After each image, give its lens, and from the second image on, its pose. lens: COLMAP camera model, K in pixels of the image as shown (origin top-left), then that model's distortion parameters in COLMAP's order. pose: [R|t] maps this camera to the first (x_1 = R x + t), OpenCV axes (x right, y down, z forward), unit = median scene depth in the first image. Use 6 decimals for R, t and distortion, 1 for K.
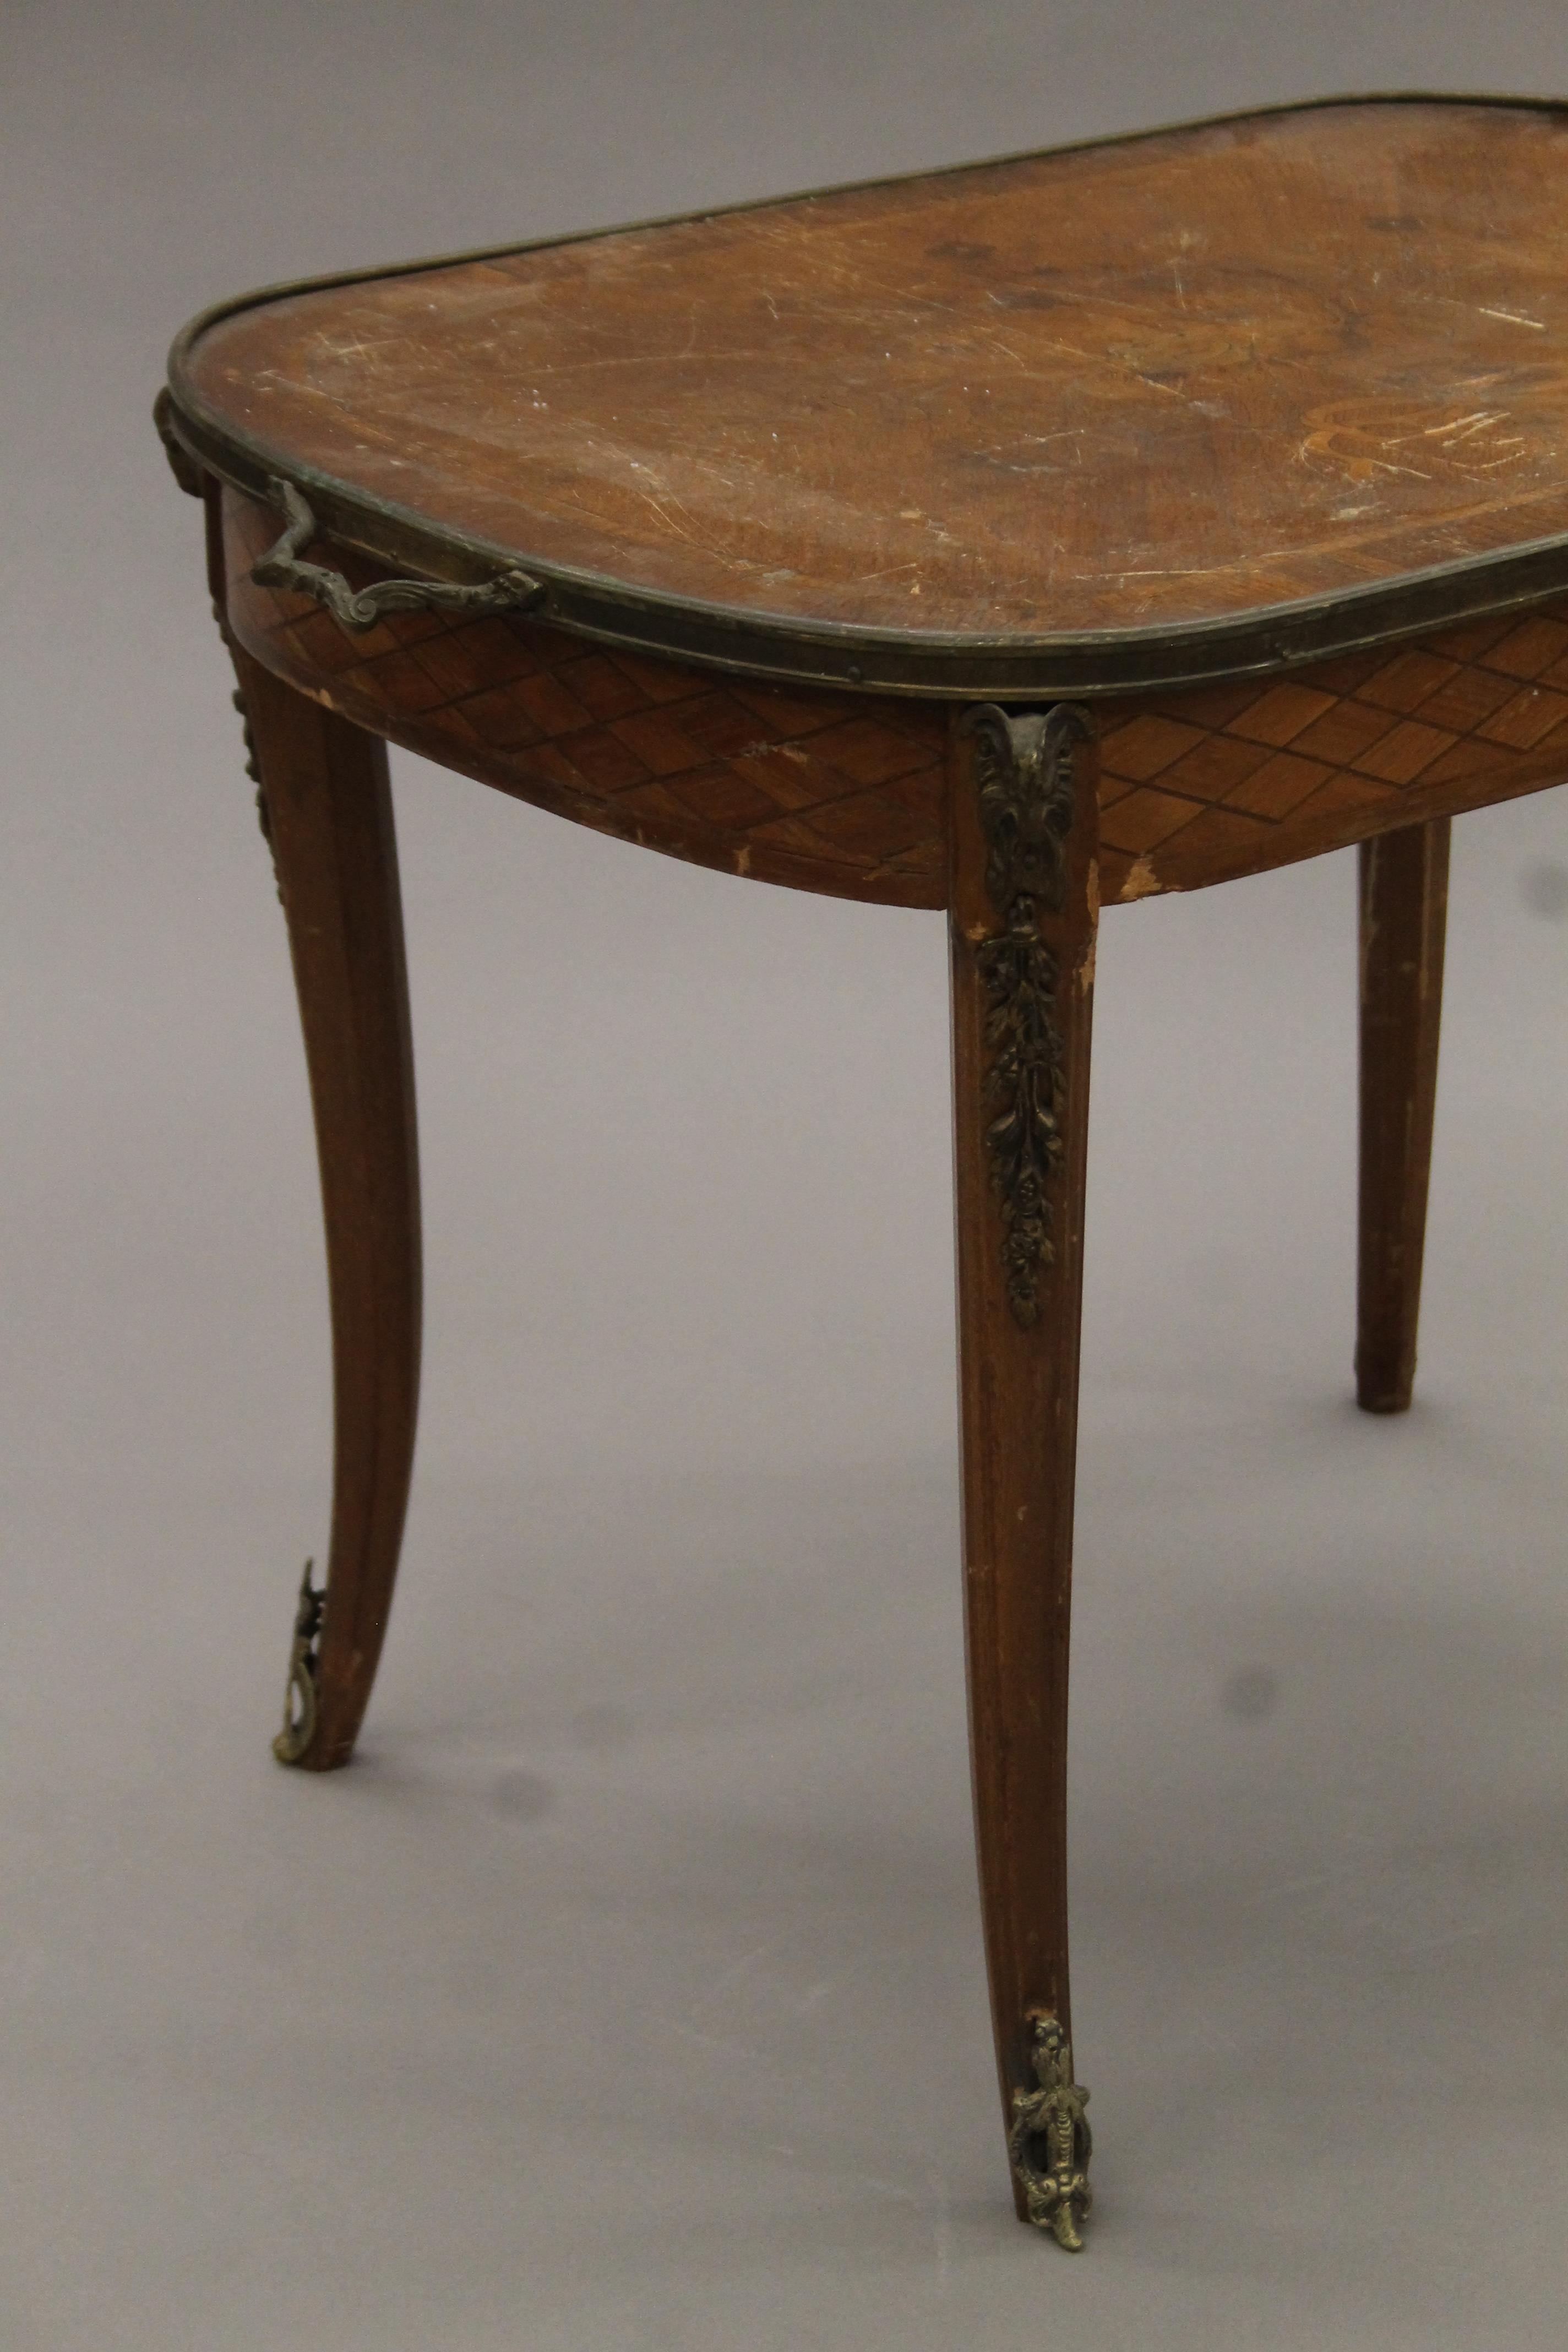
lens RADIAL K [[5671.7, 0, 784.0], [0, 5671.7, 1176.0], [0, 0, 1]] dist [0.116033, -0.033002]
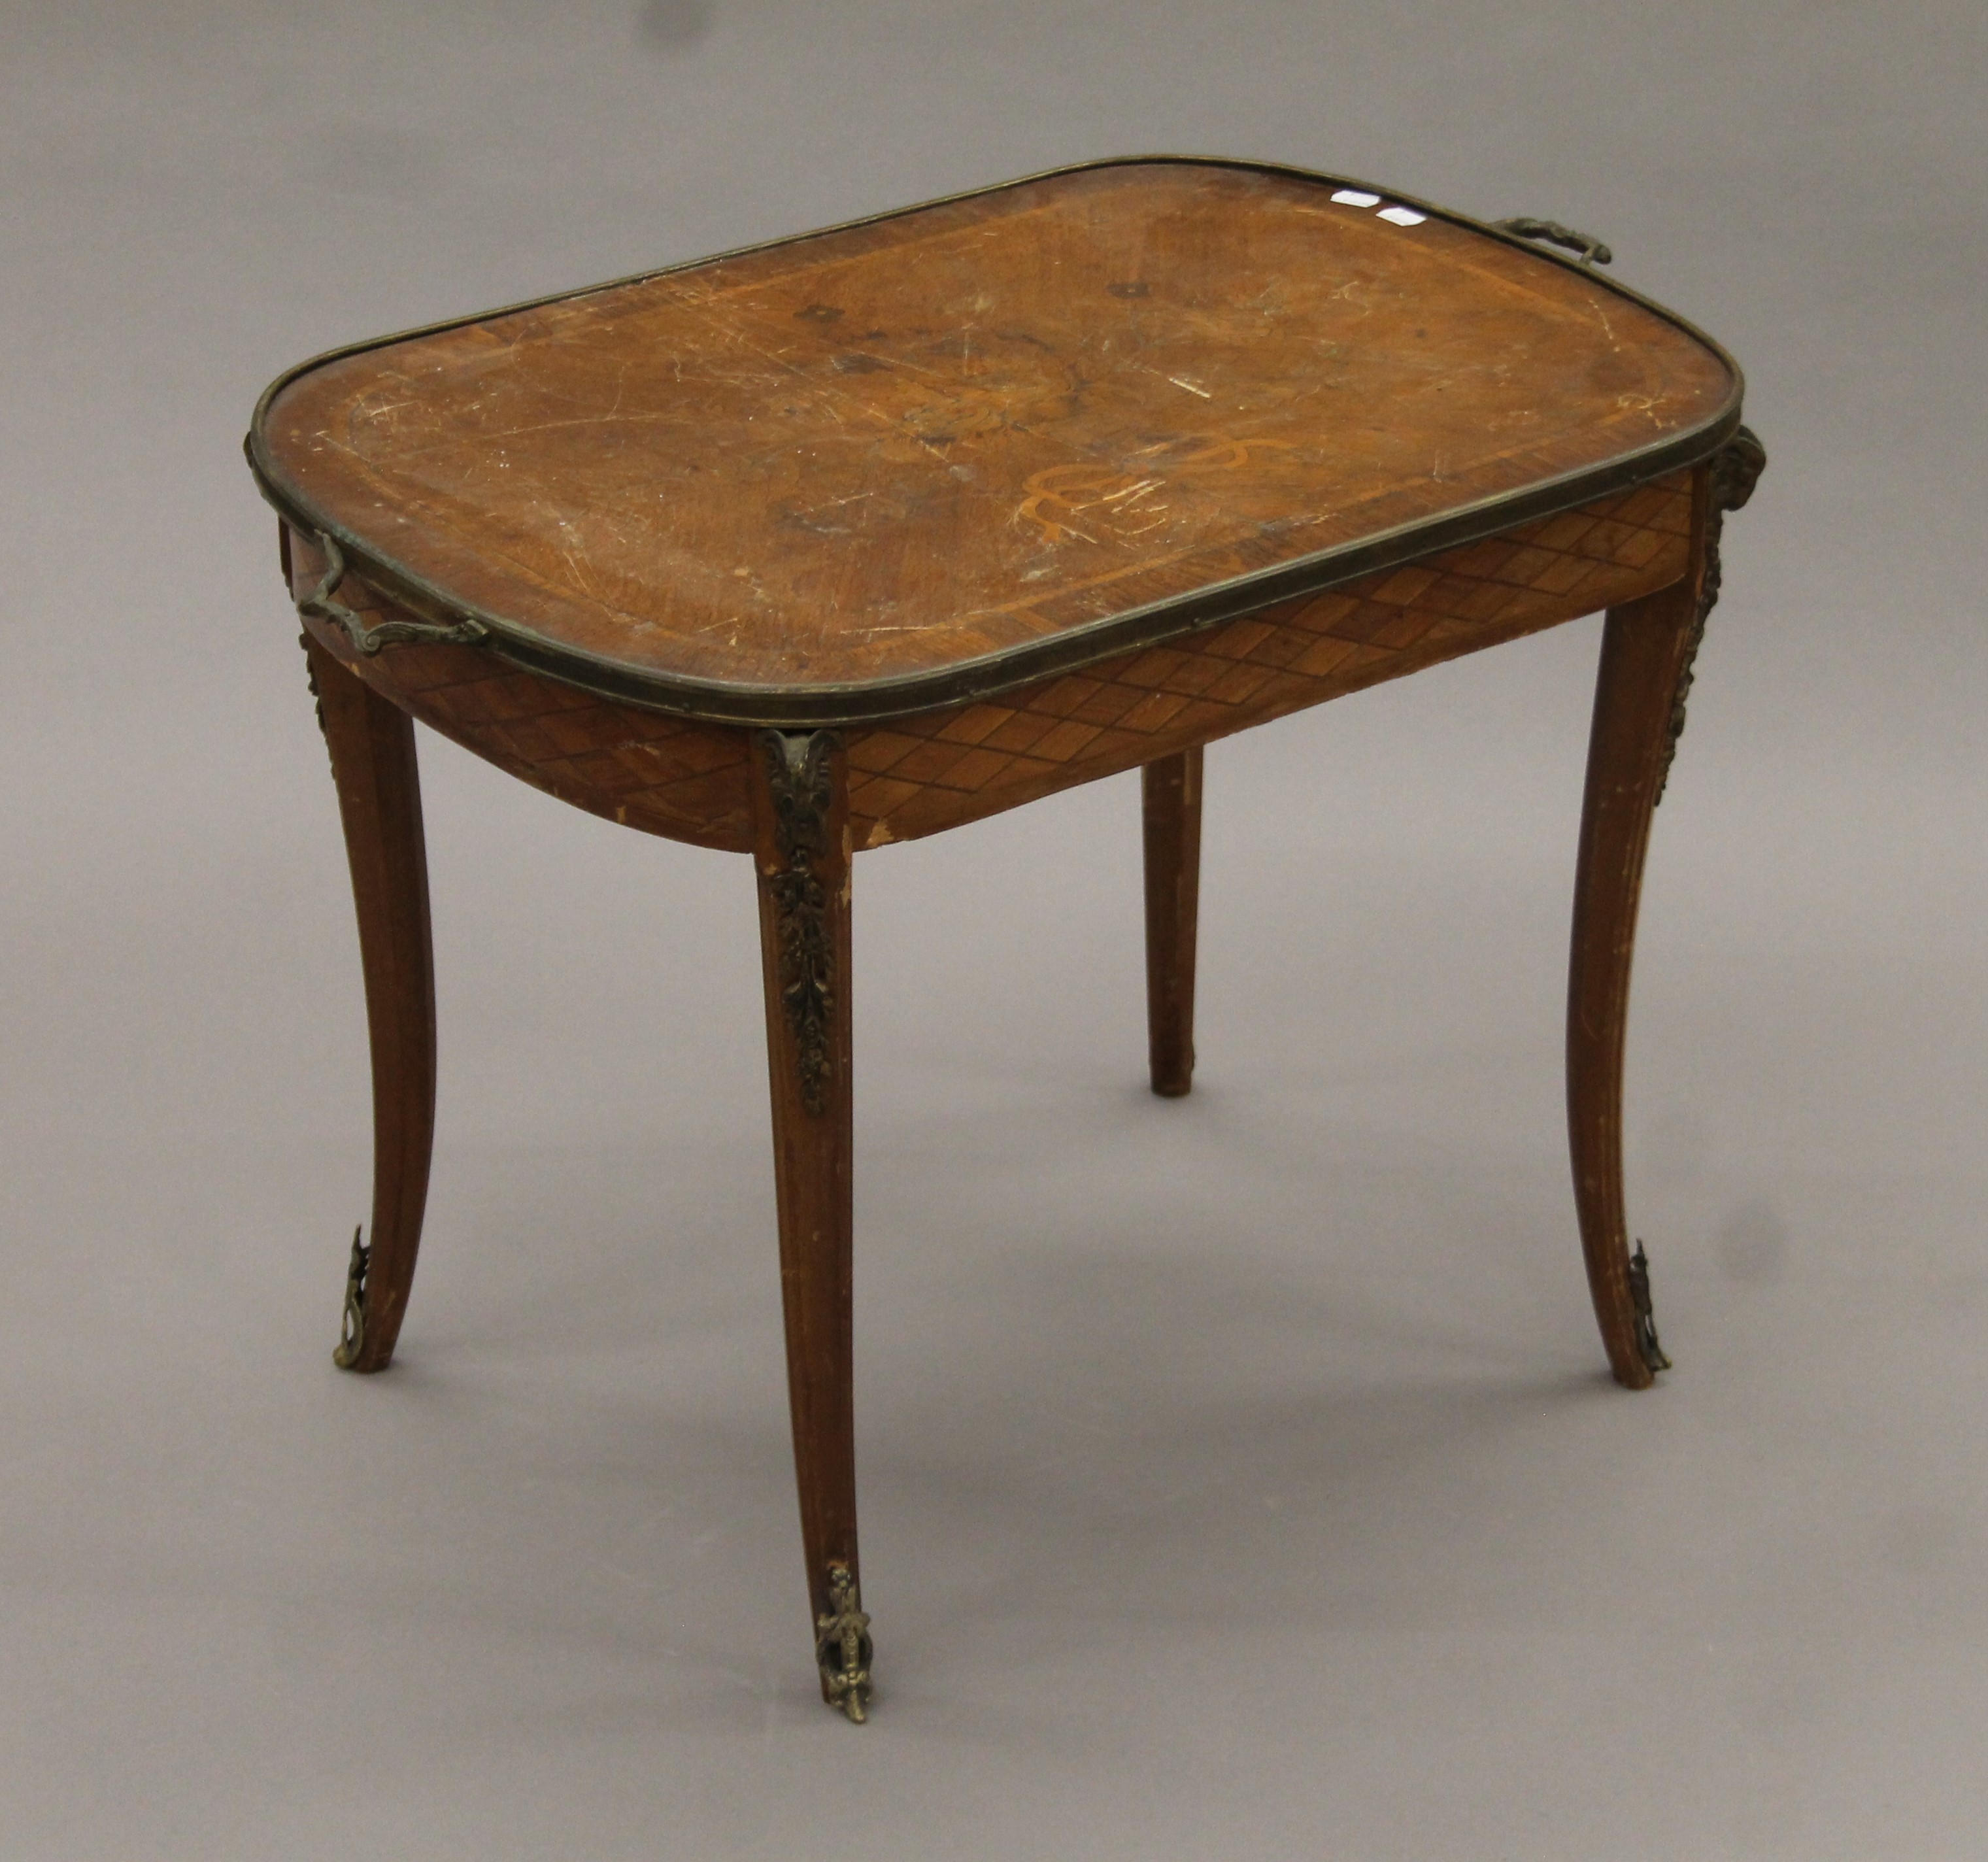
lens RADIAL K [[5741.2, 0, 992.0], [0, 5741.2, 841.1], [0, 0, 1]] dist [0.012696, 0.581111]
pose [[0.999966, 0.008198, 0.000368, 0.085064], [-0.008206, 0.998836, 0.047536, -0.113981], [0.000022, -0.047537, 0.998869, -0.491346]]
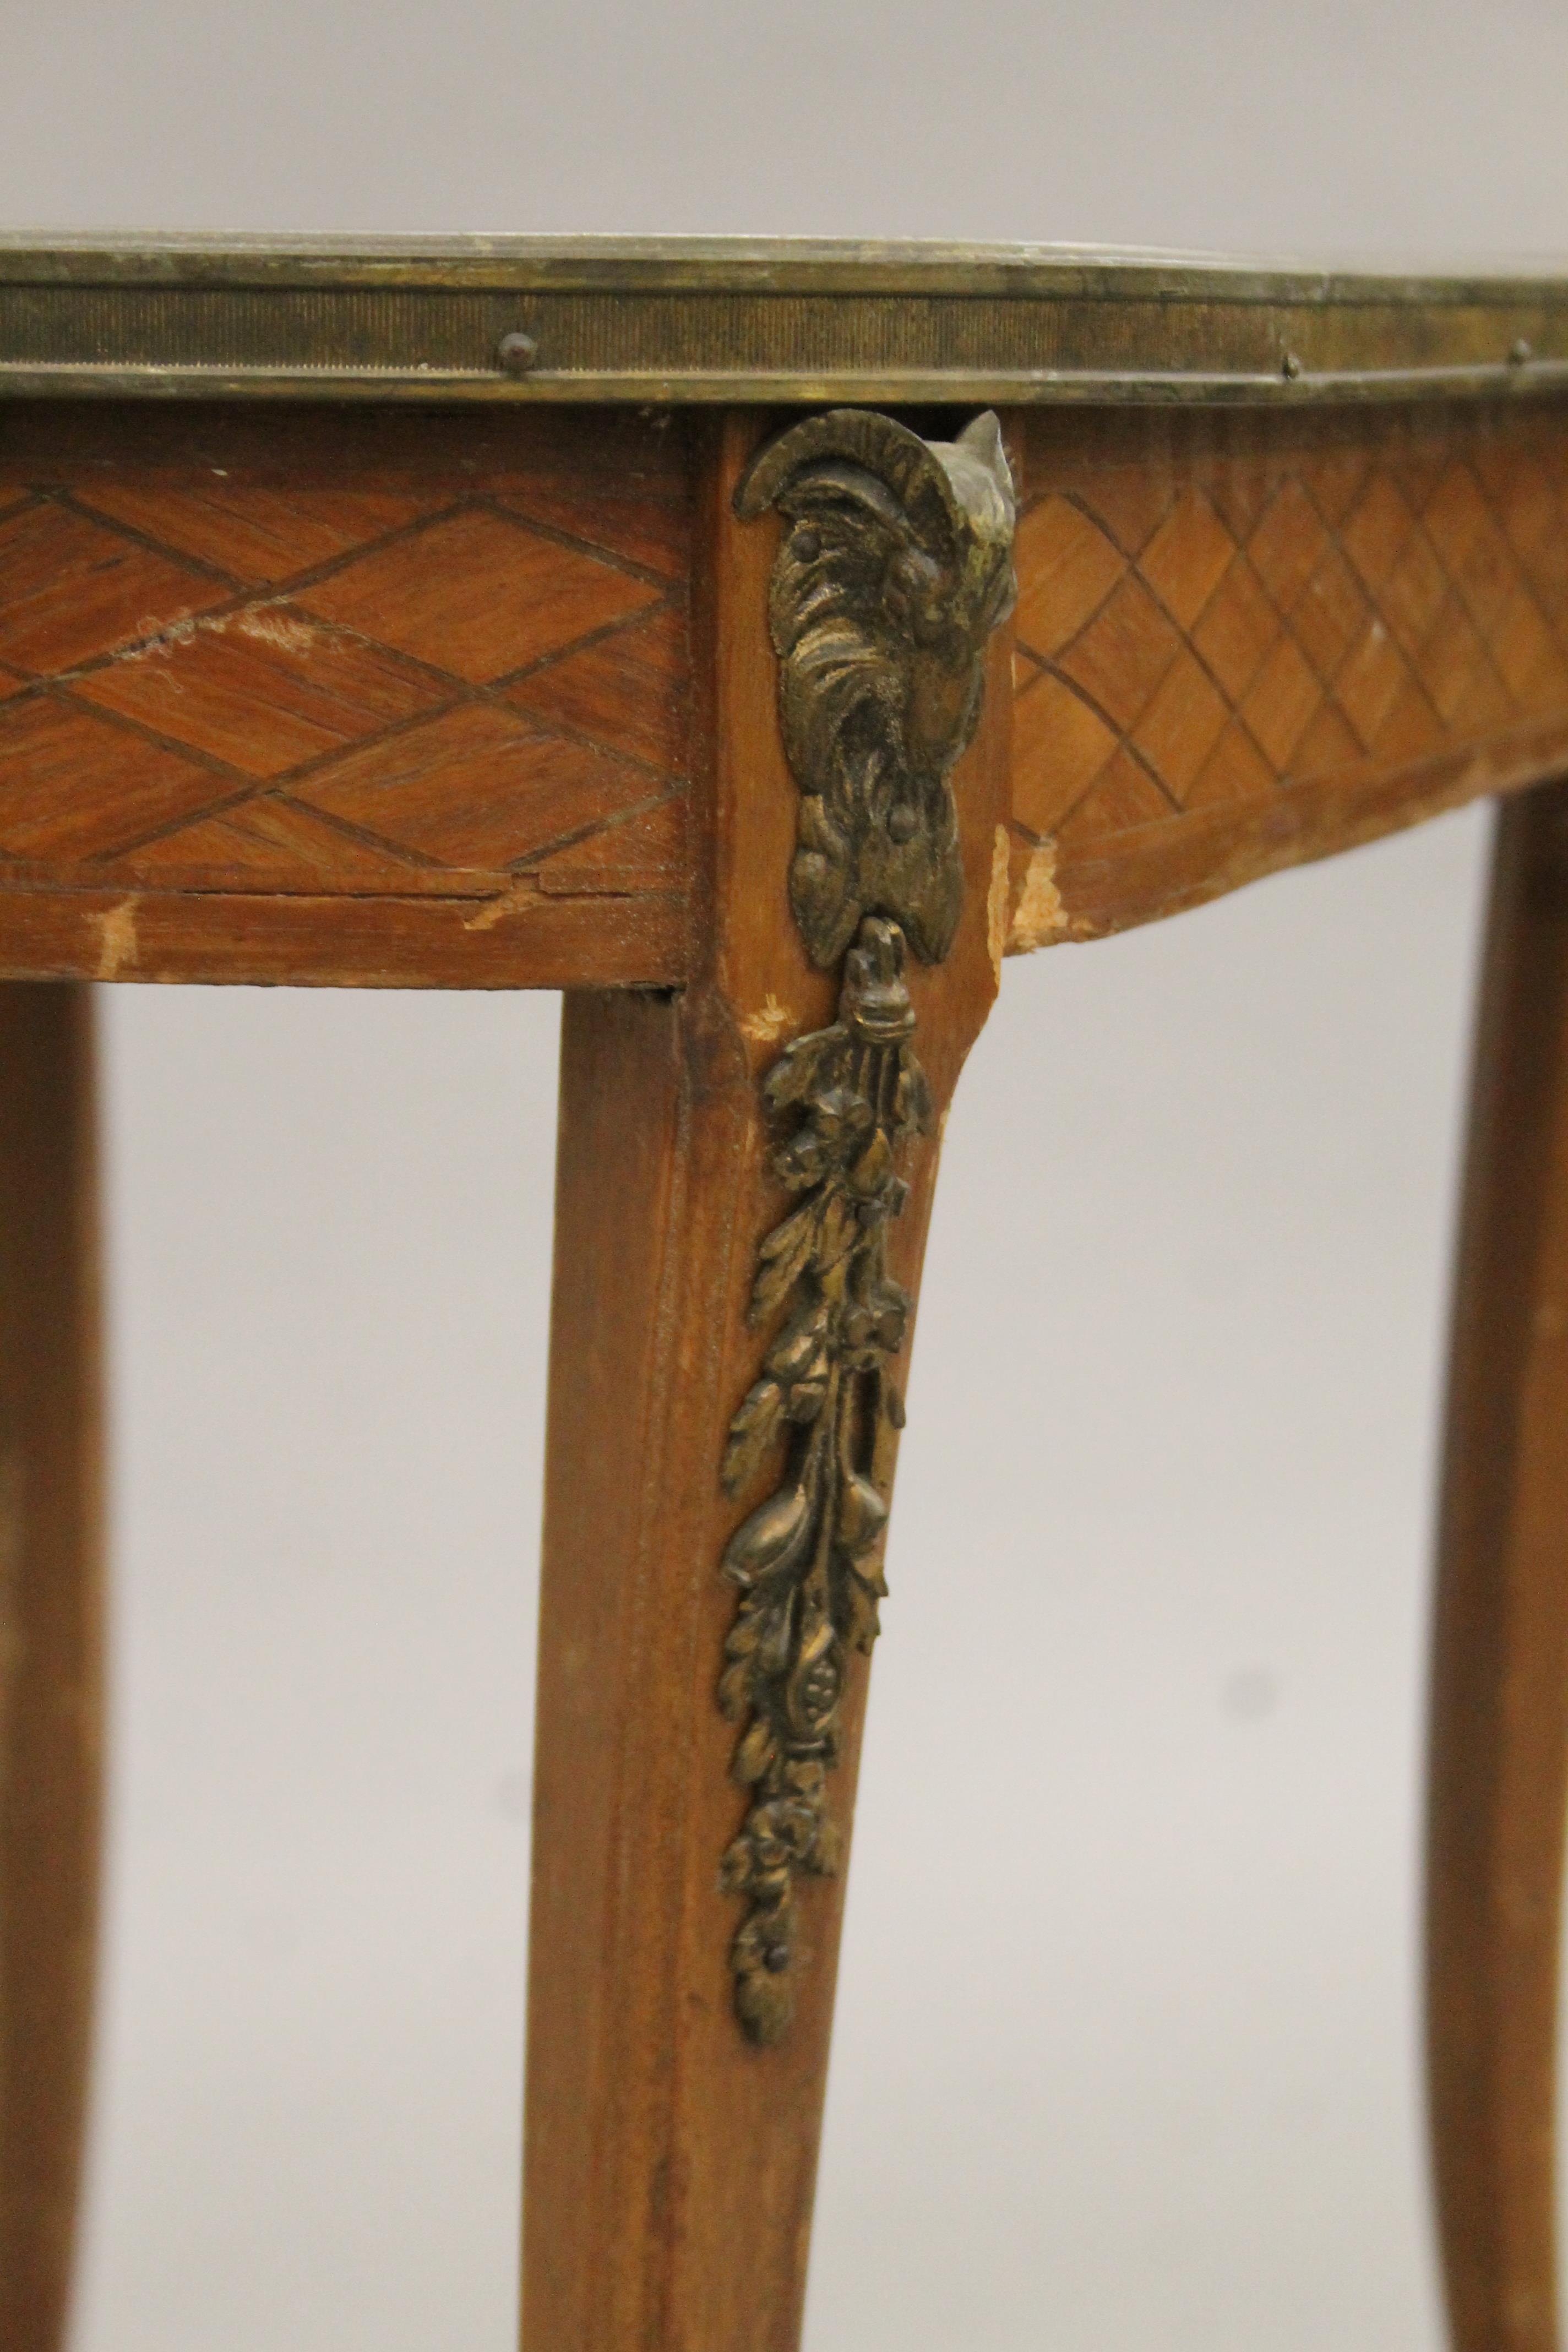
lens RADIAL K [[5671.7, 0, 784.0], [0, 5671.7, 1176.0], [0, 0, 1]] dist [0.116033, -0.033002]
pose [[0.854401, -0.063015, 0.515779, -0.163874], [0.180894, 0.966599, -0.181561, 0.039572], [-0.487110, 0.248427, 0.837262, 0.602597]]
